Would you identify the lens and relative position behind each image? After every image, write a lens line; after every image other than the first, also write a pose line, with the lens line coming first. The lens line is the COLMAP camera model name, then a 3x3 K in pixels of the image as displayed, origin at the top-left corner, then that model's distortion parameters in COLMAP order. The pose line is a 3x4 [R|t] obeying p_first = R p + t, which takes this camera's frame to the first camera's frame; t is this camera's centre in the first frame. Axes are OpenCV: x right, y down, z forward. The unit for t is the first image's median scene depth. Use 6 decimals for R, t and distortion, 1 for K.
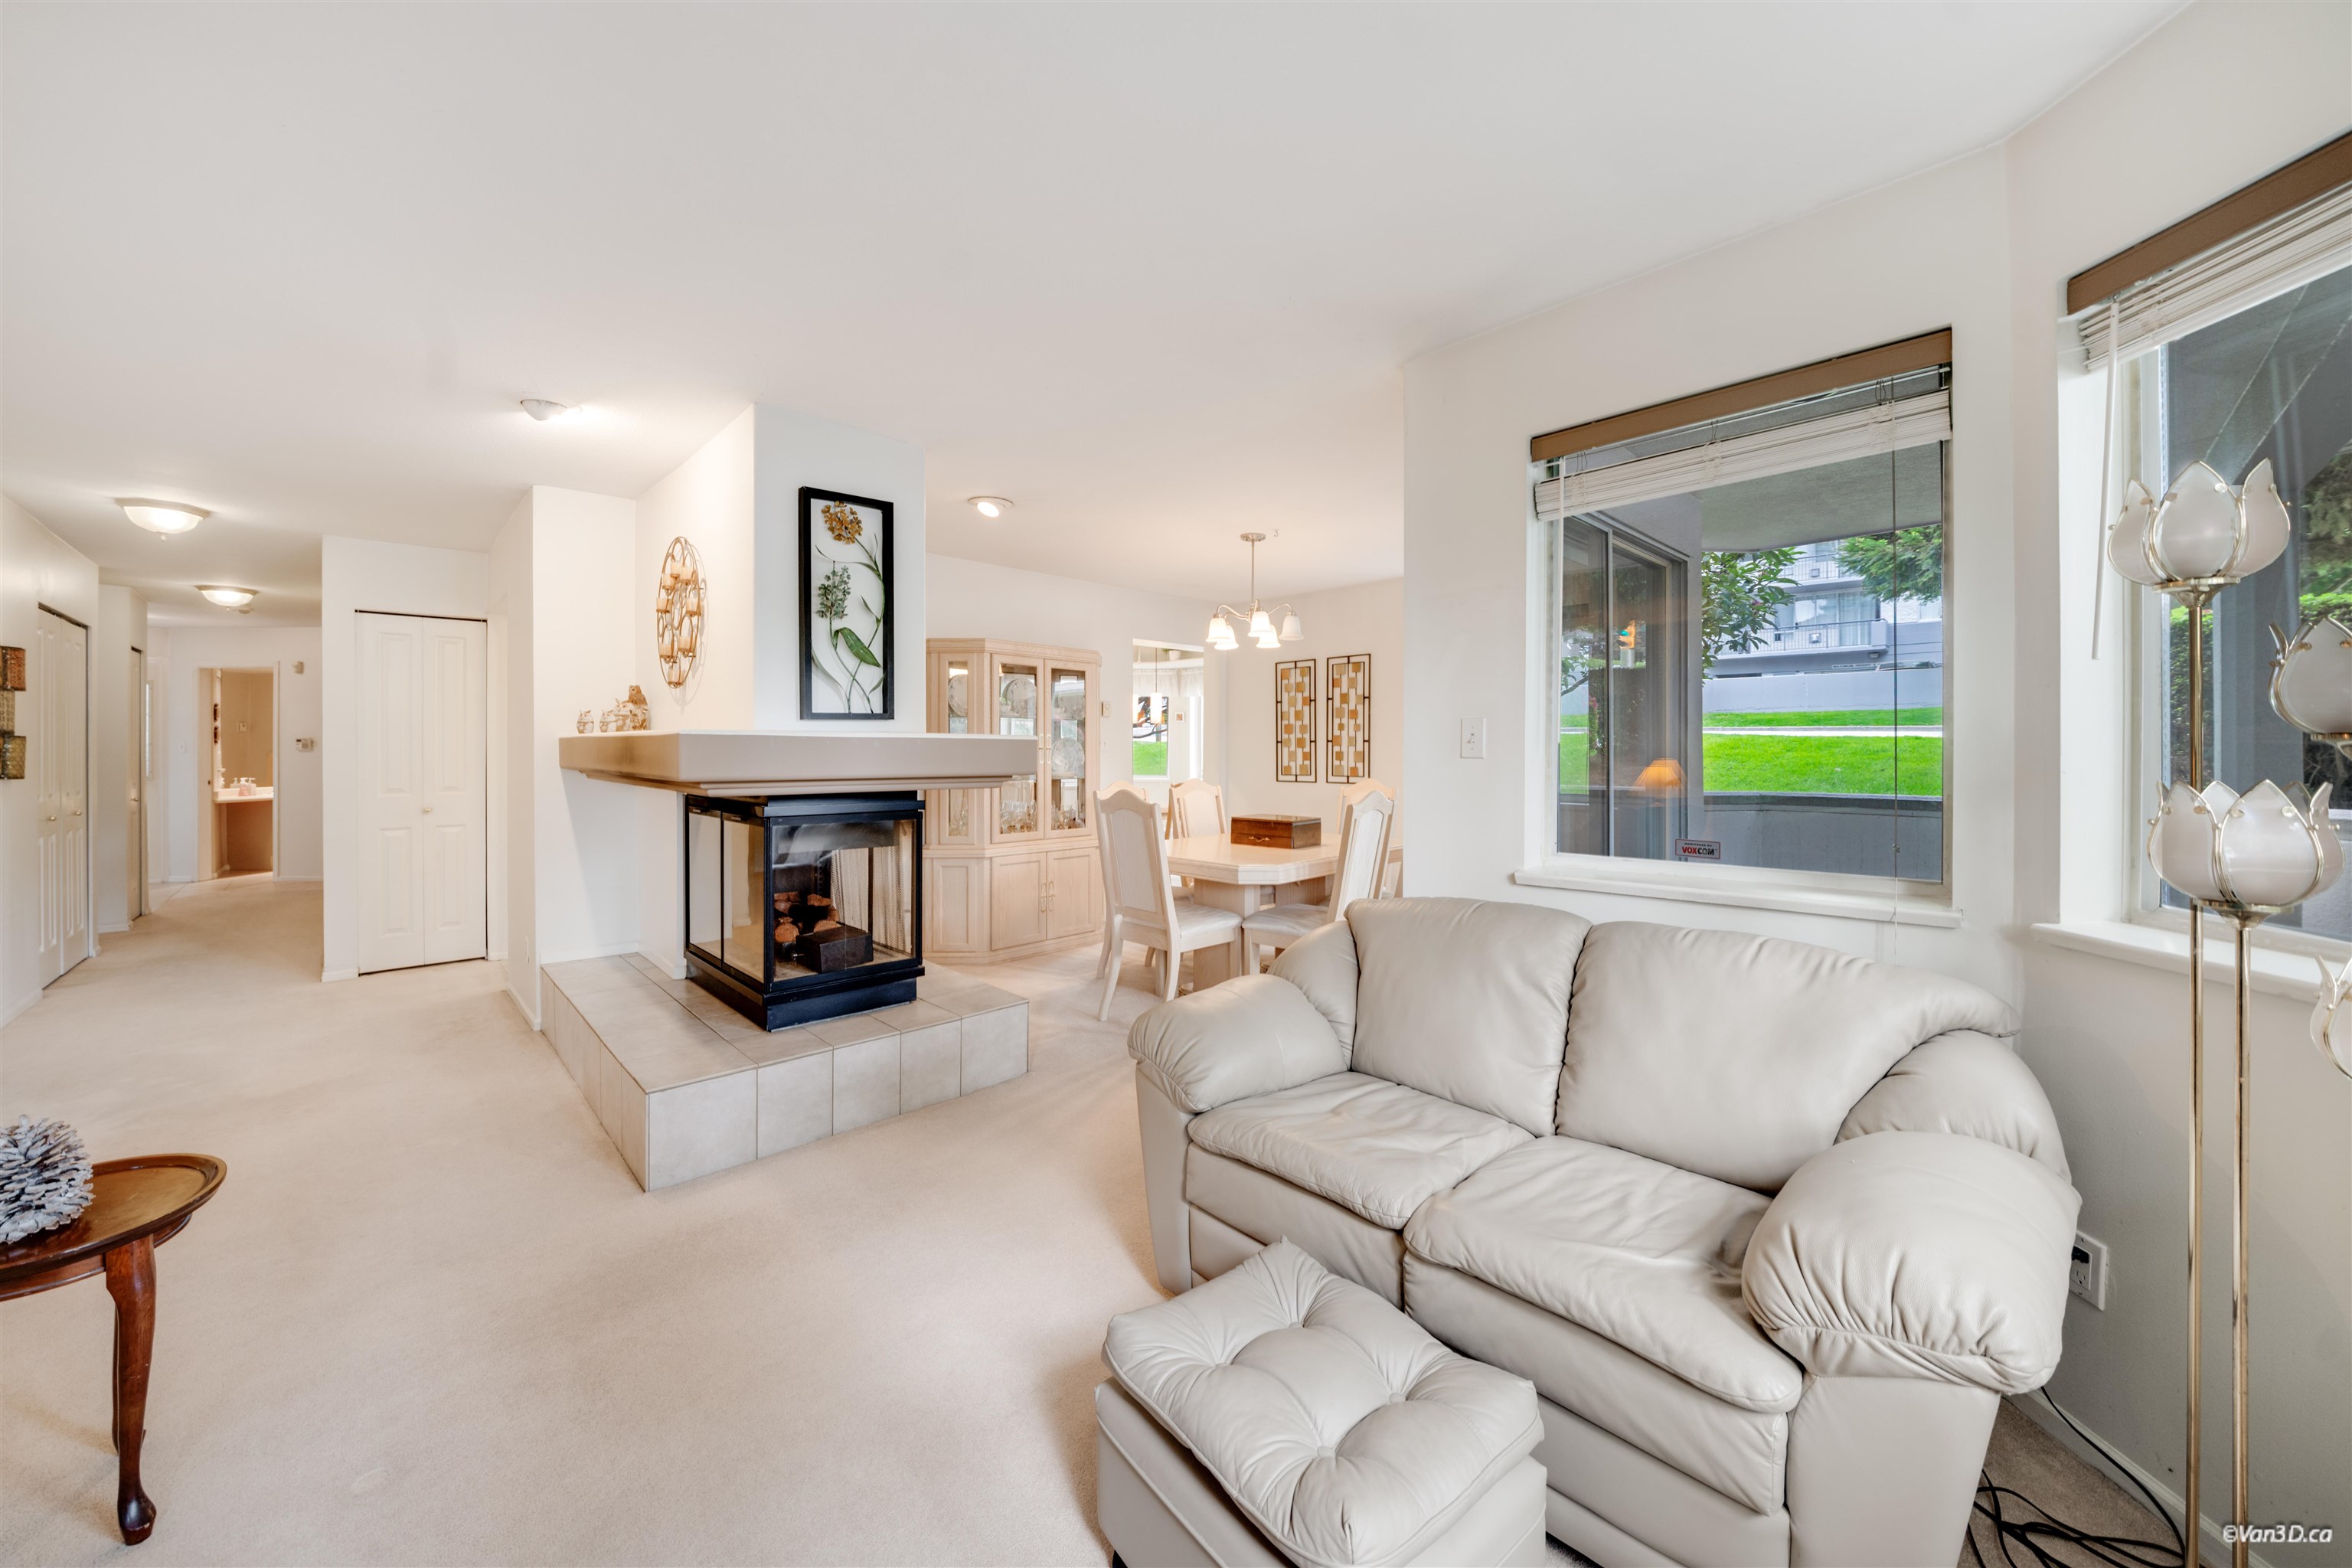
lens RADIAL K [[848.5, 0, 1148.5], [0, 848.5, 742.3], [0, 0, 1]] dist [-0.020397, -0.000237]
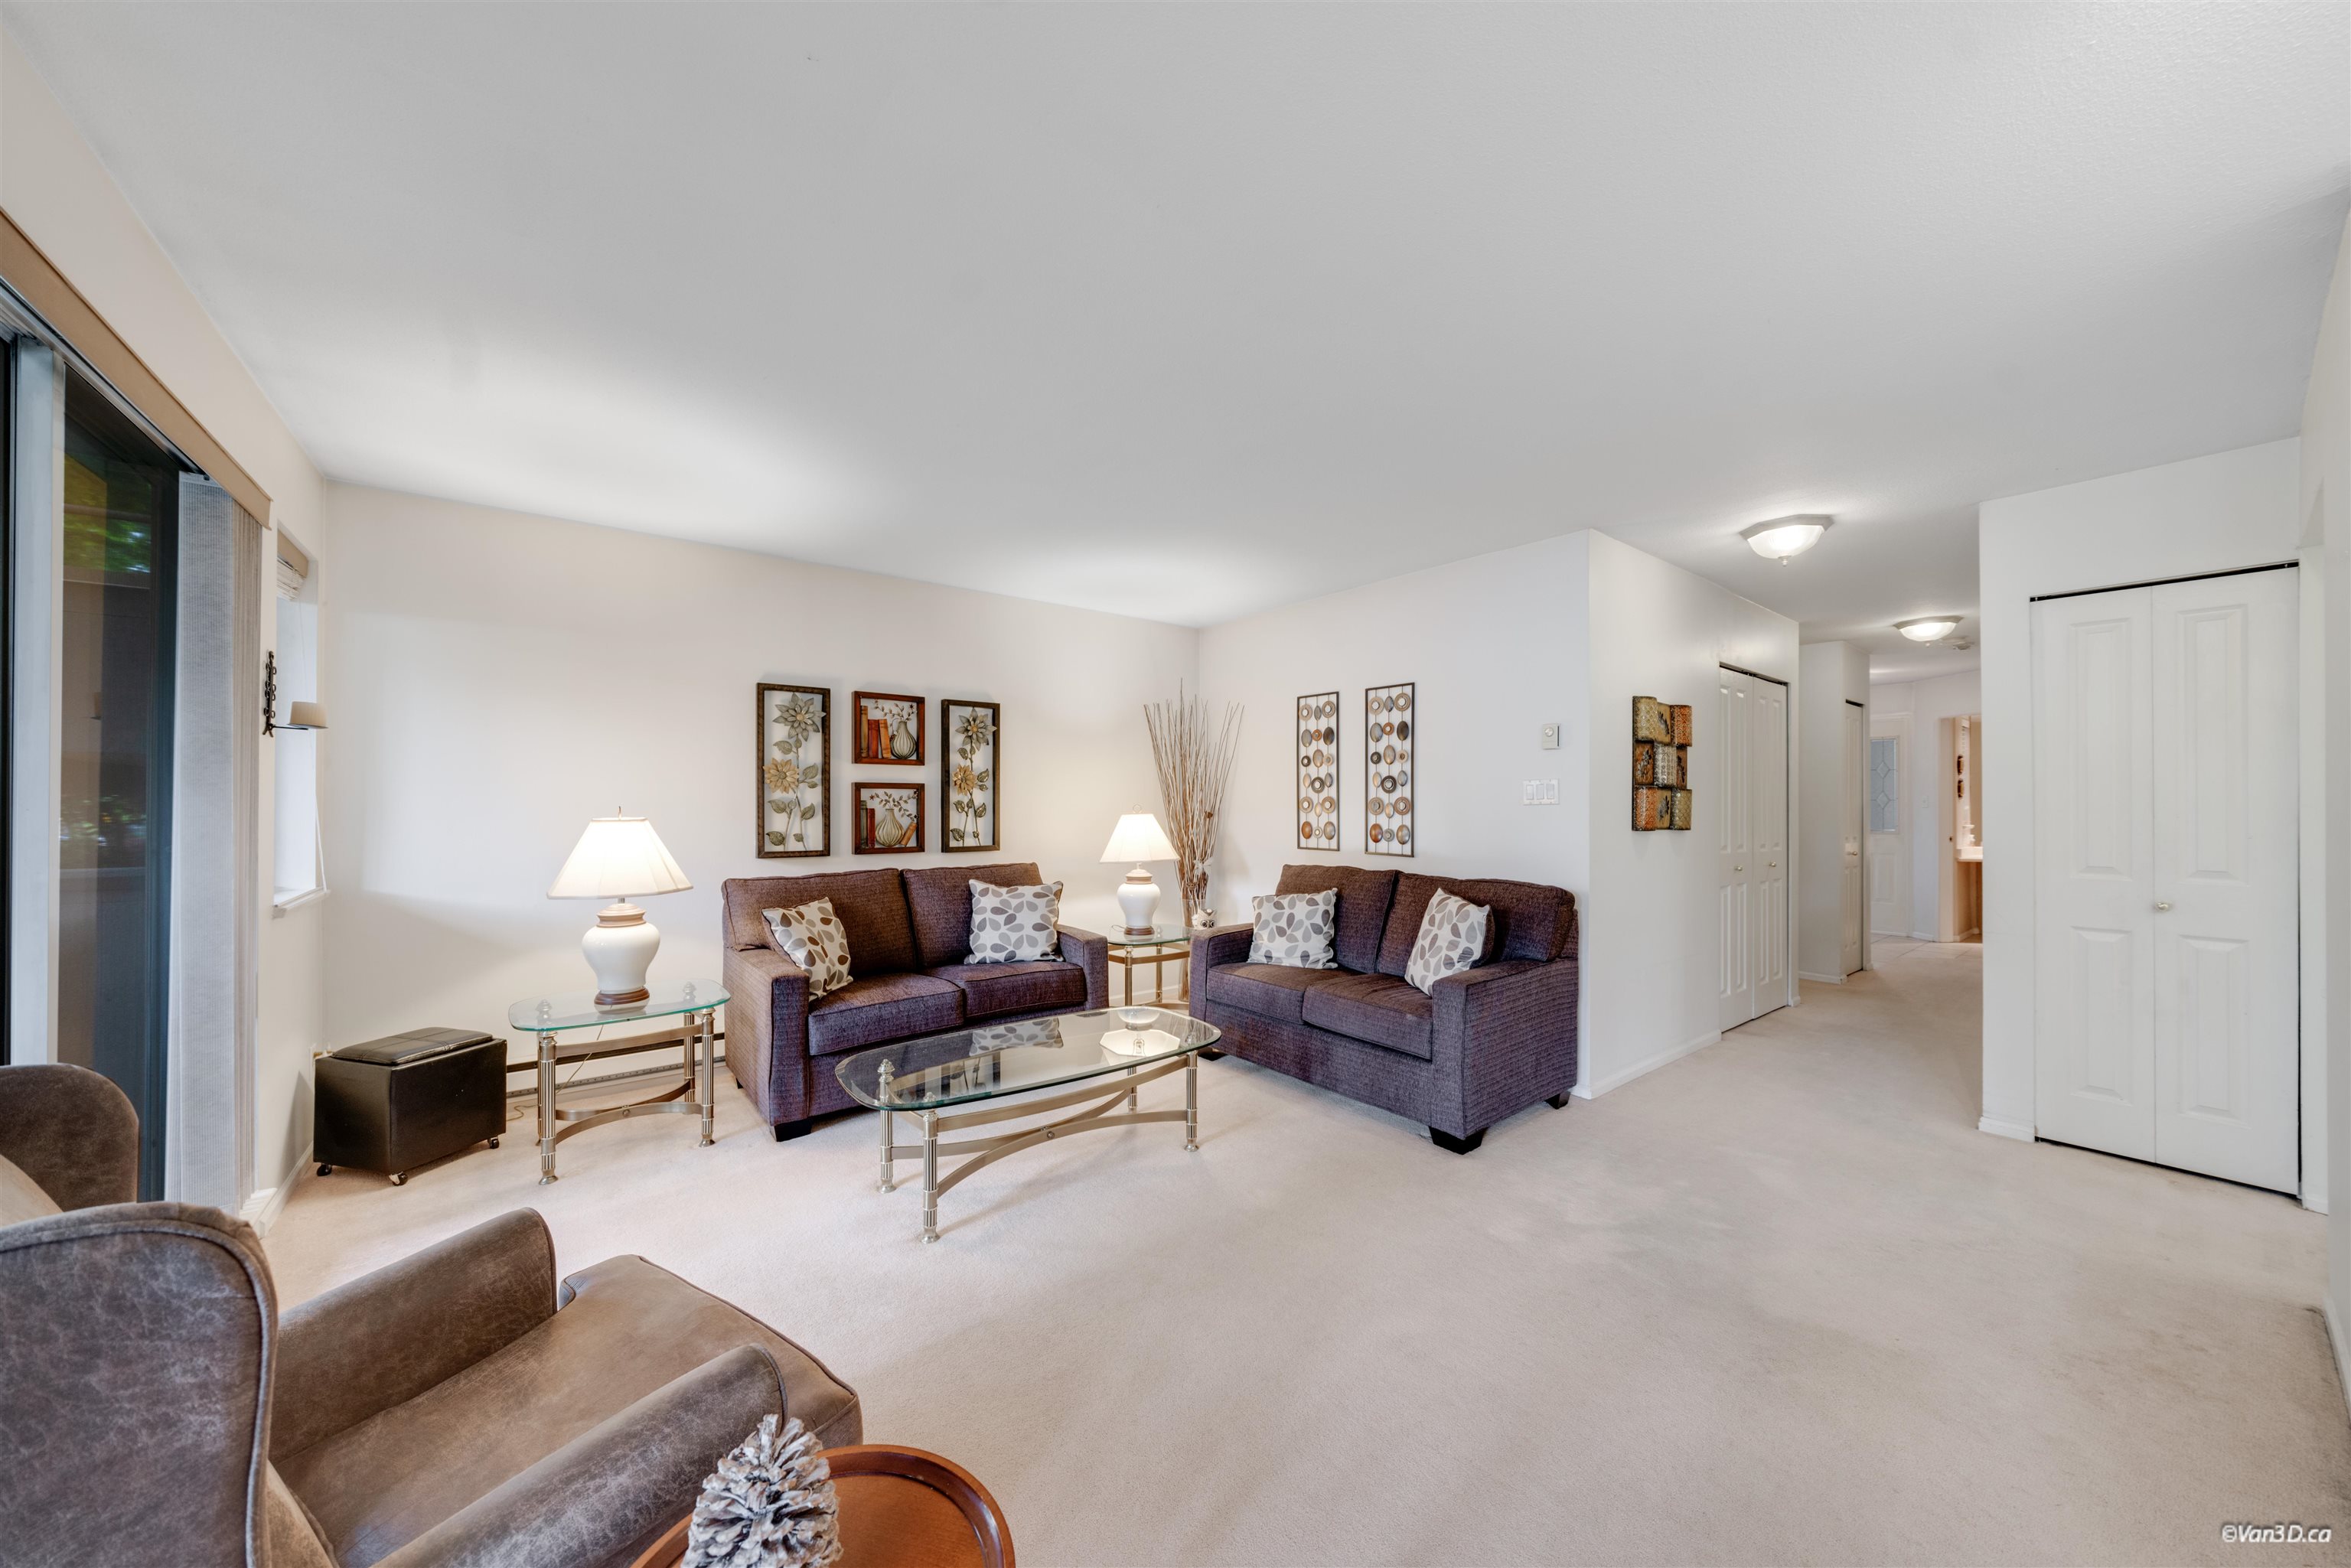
lens RADIAL K [[811.8, 0, 1165.5], [0, 811.8, 800.9], [0, 0, 1]] dist [-0.009550, 0.000610]
pose [[-0.105658, -0.002164, -0.994400, -0.180164], [0.005477, 0.999981, -0.002758, 0.003961], [0.994387, -0.005737, -0.105644, 0.286976]]
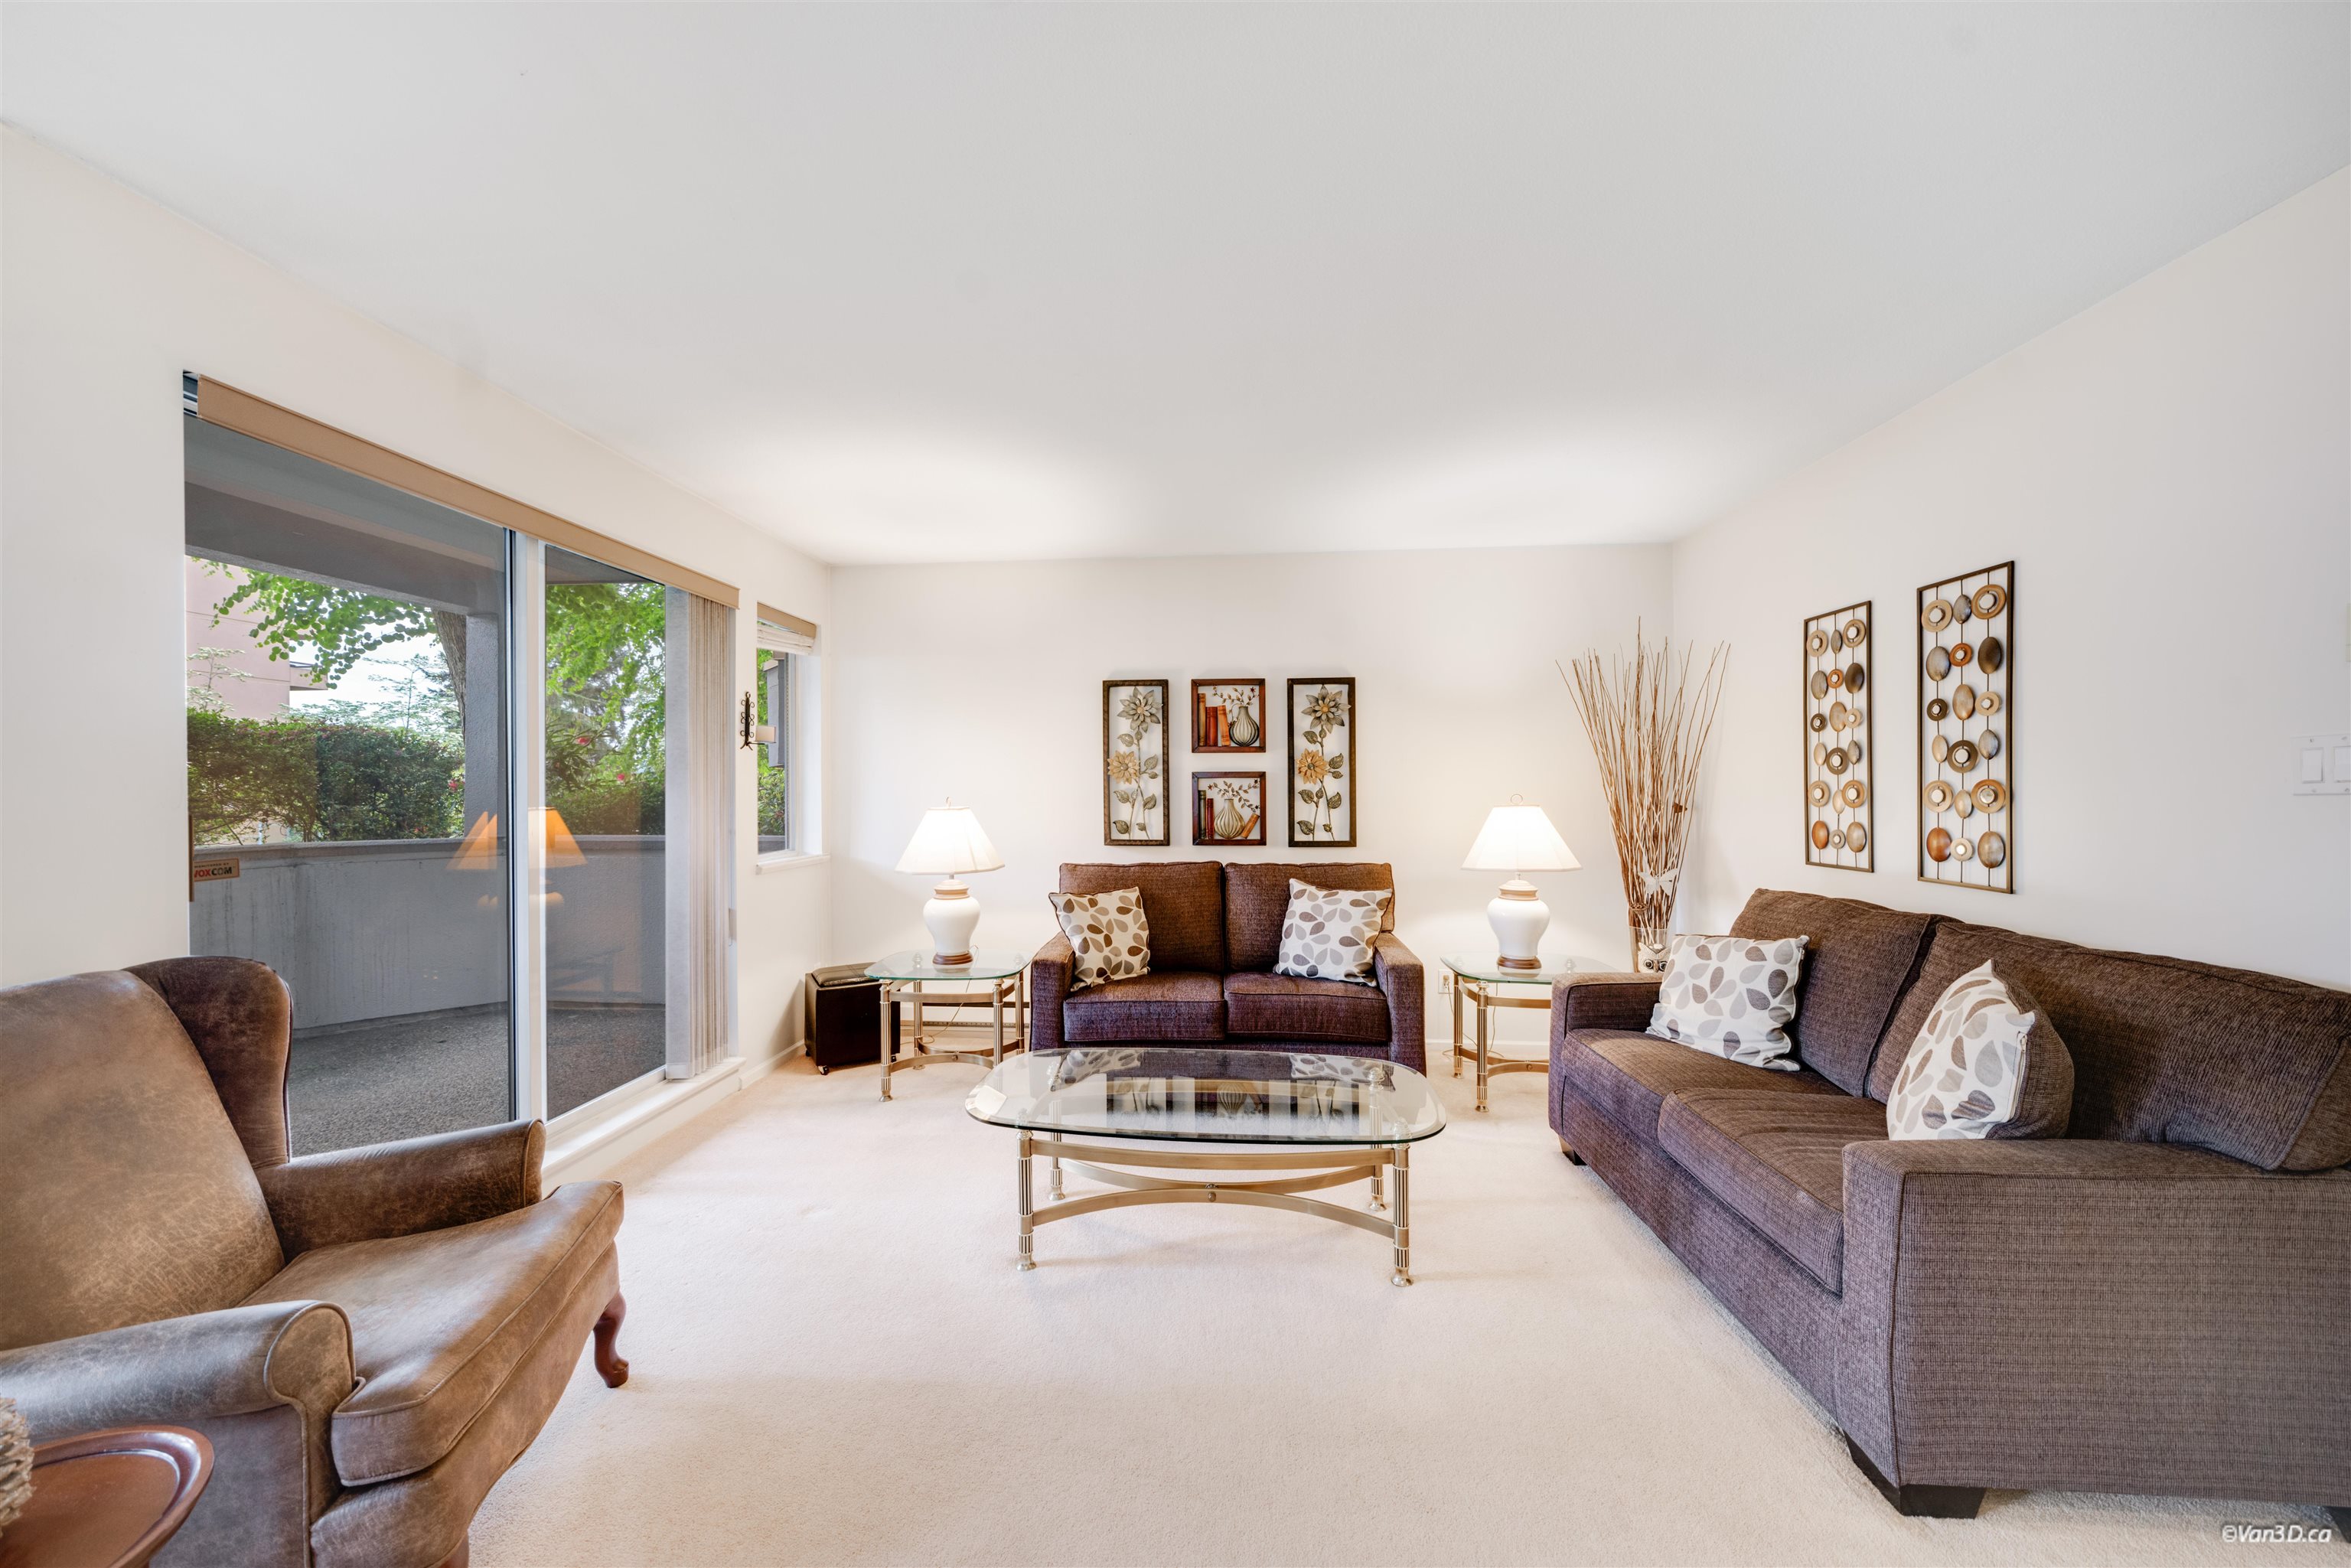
lens RADIAL K [[811.8, 0, 1163.7], [0, 811.8, 792.9], [0, 0, 1]] dist [-0.009550, 0.000610]
pose [[-0.753488, 0.004771, -0.657444, -0.360964], [0.008529, 0.999960, -0.002519, 0.003797], [0.657406, -0.007505, -0.753499, 0.441202]]
